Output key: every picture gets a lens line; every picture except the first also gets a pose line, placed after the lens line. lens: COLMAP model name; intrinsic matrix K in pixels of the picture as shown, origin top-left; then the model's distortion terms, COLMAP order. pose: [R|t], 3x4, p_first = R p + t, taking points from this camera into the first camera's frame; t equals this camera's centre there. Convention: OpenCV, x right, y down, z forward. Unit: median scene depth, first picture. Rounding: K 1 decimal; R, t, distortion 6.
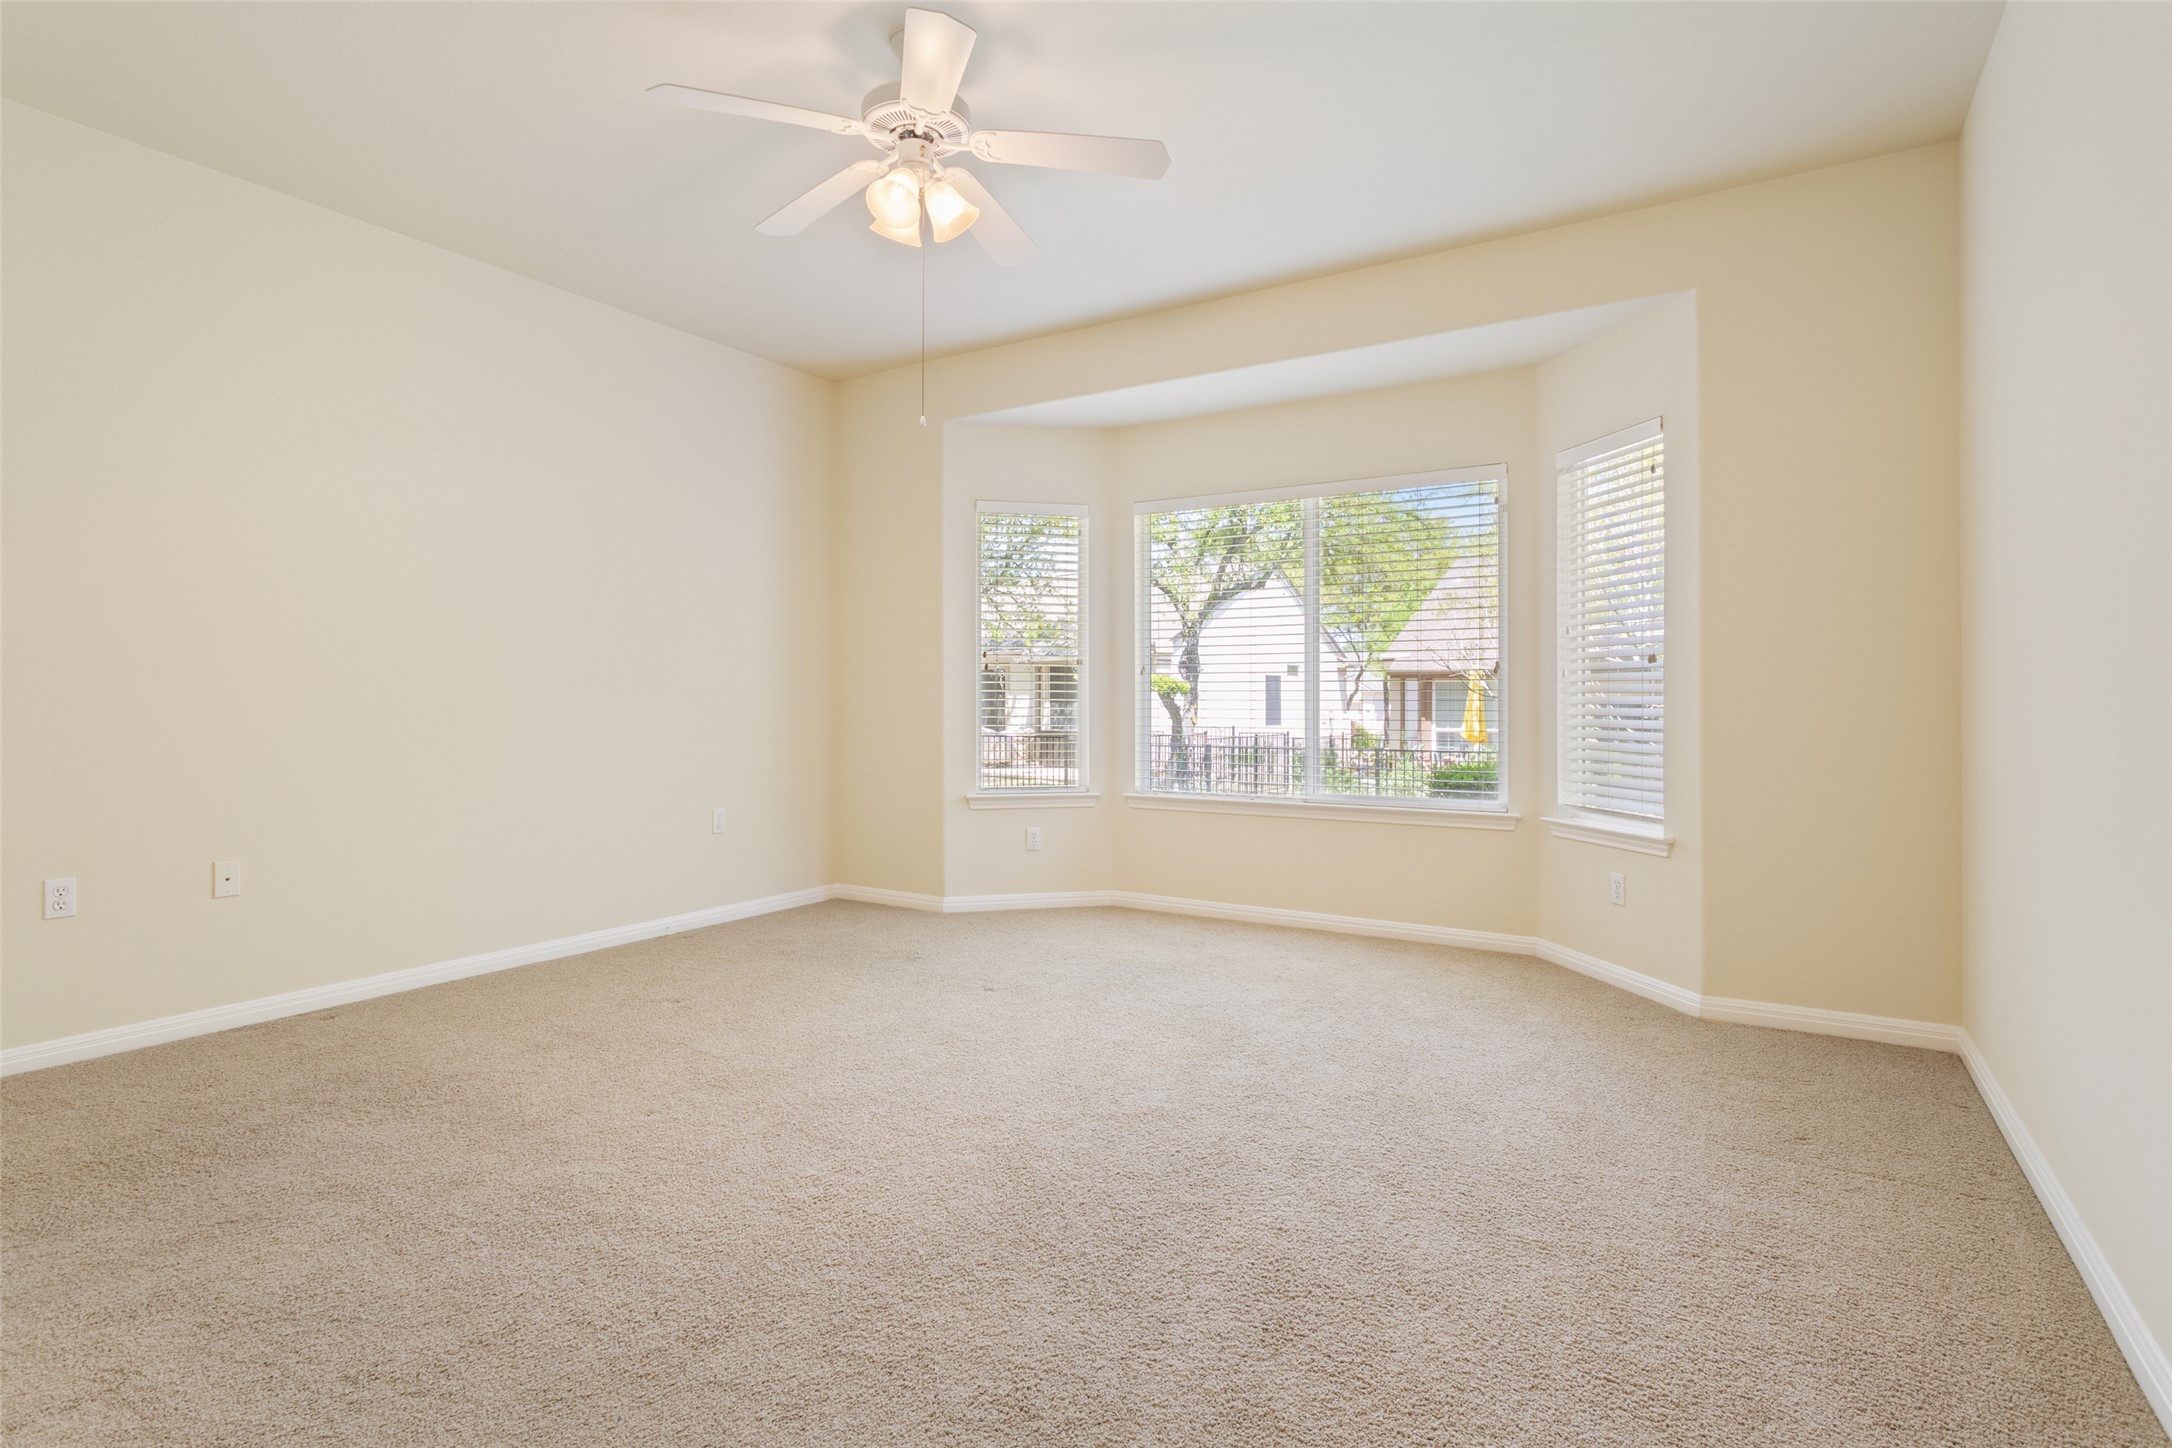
lens RADIAL K [[1074.7, 0, 1108.0], [0, 1074.7, 700.8], [0, 0, 1]] dist [-0.004845, 0.001240]
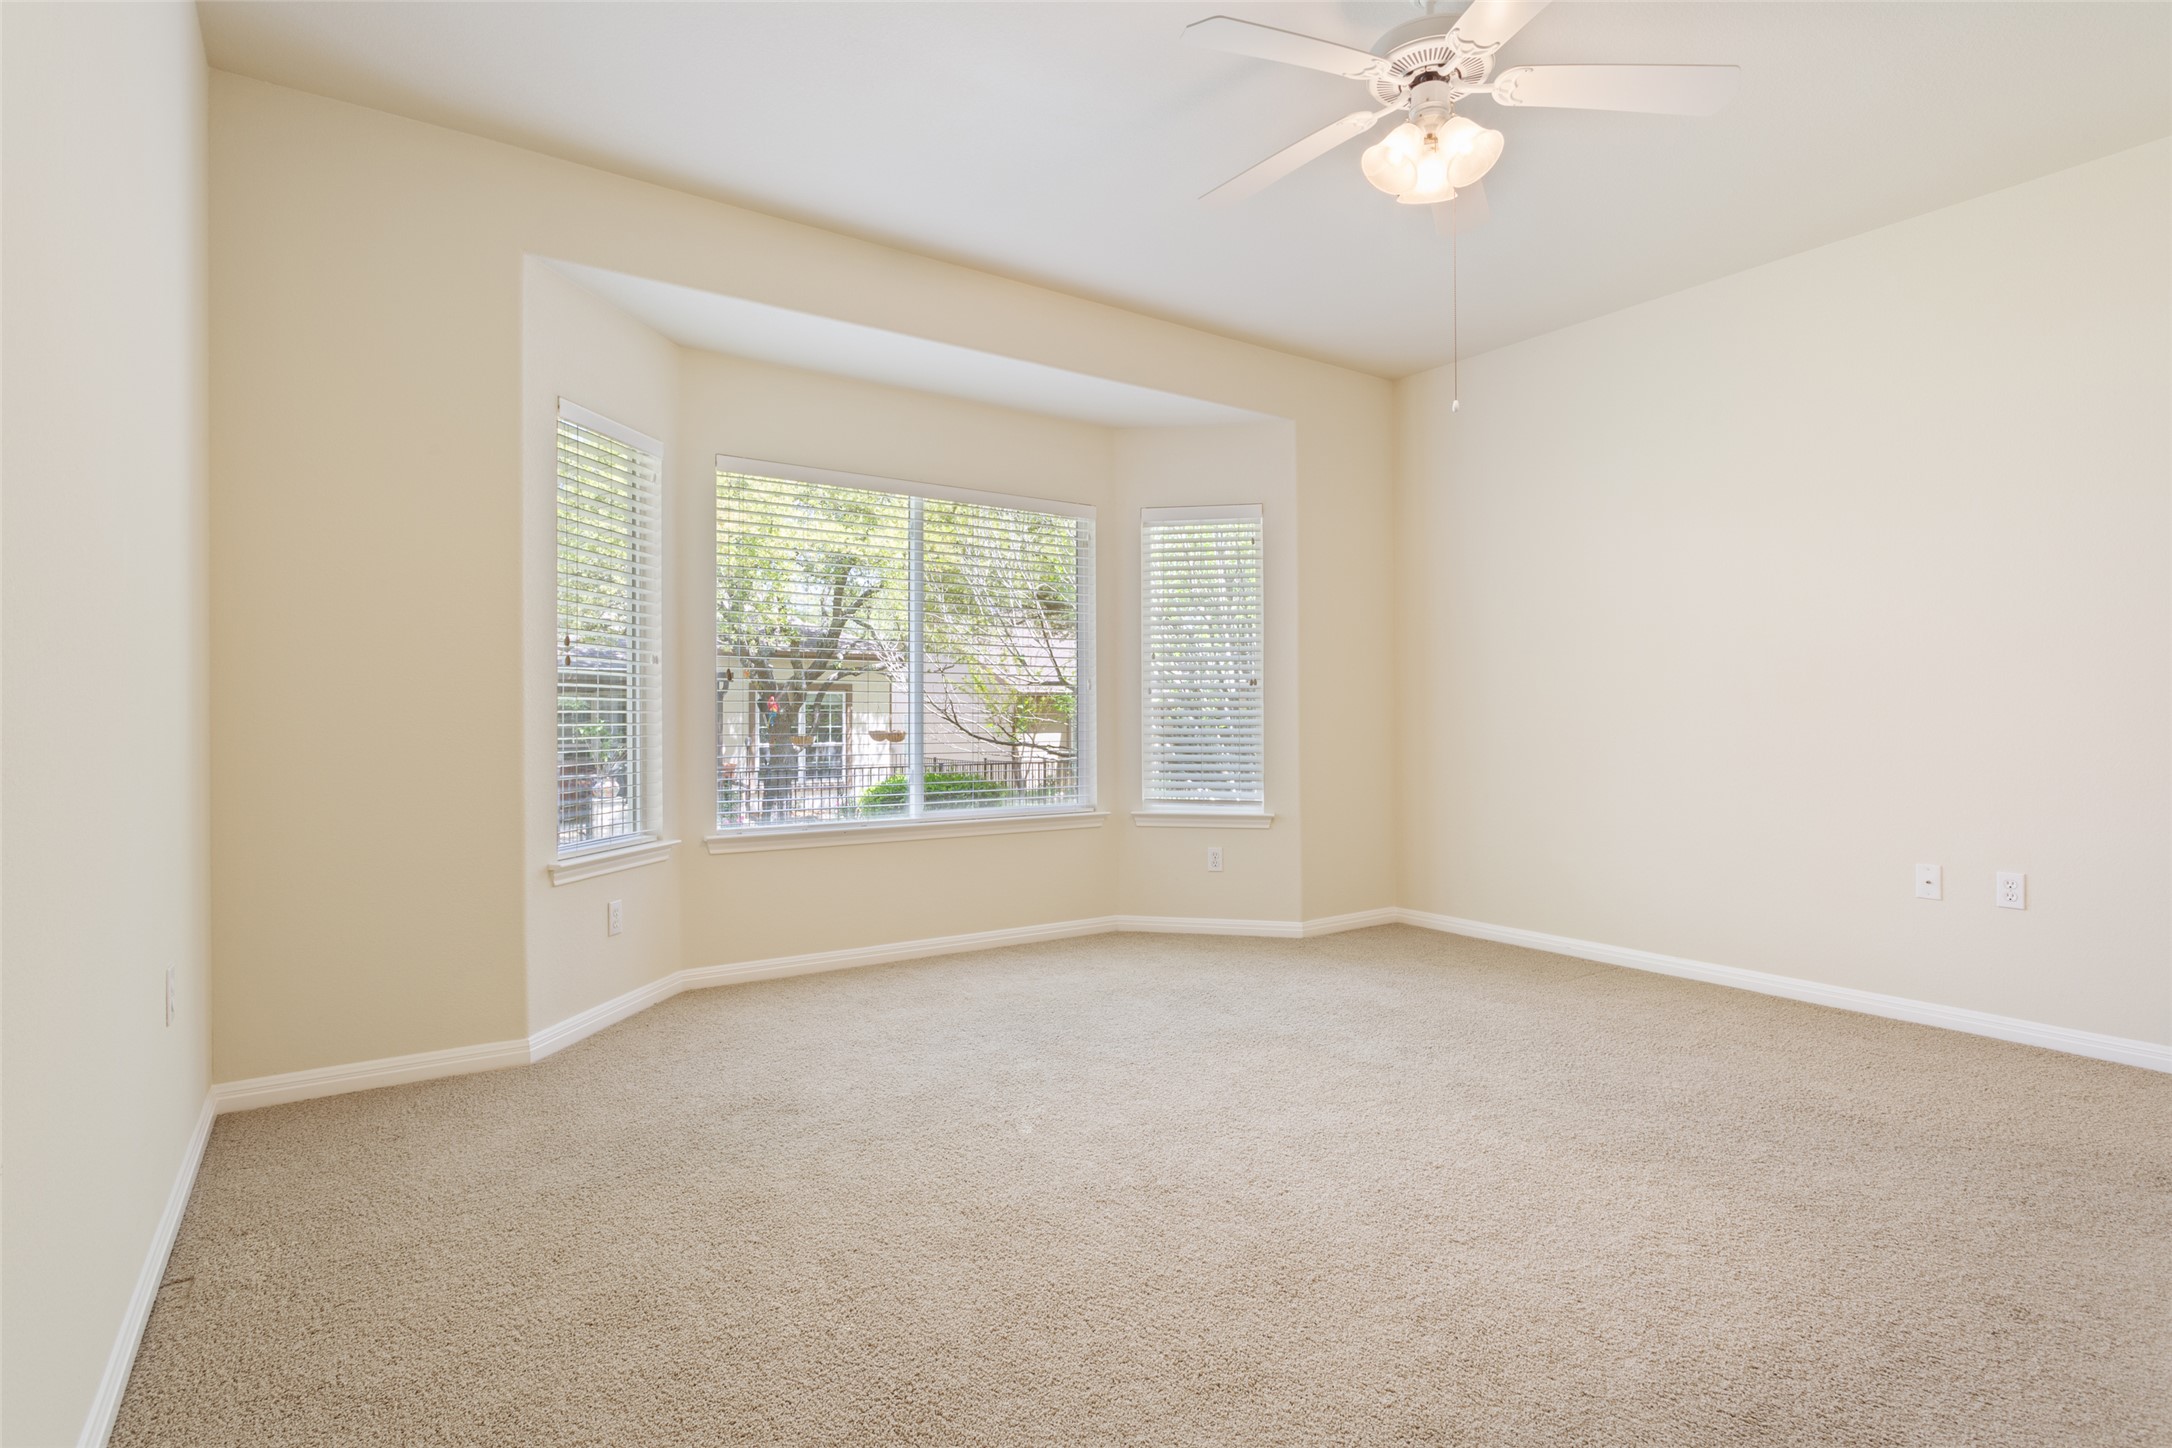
lens RADIAL K [[1074.7, 0, 1108.0], [0, 1074.7, 700.8], [0, 0, 1]] dist [-0.004845, 0.001240]
pose [[0.402716, 0.012668, 0.915237, -0.751187], [0.000491, 0.999901, -0.014055, 0.002476], [-0.915325, 0.006110, 0.402670, 0.589199]]
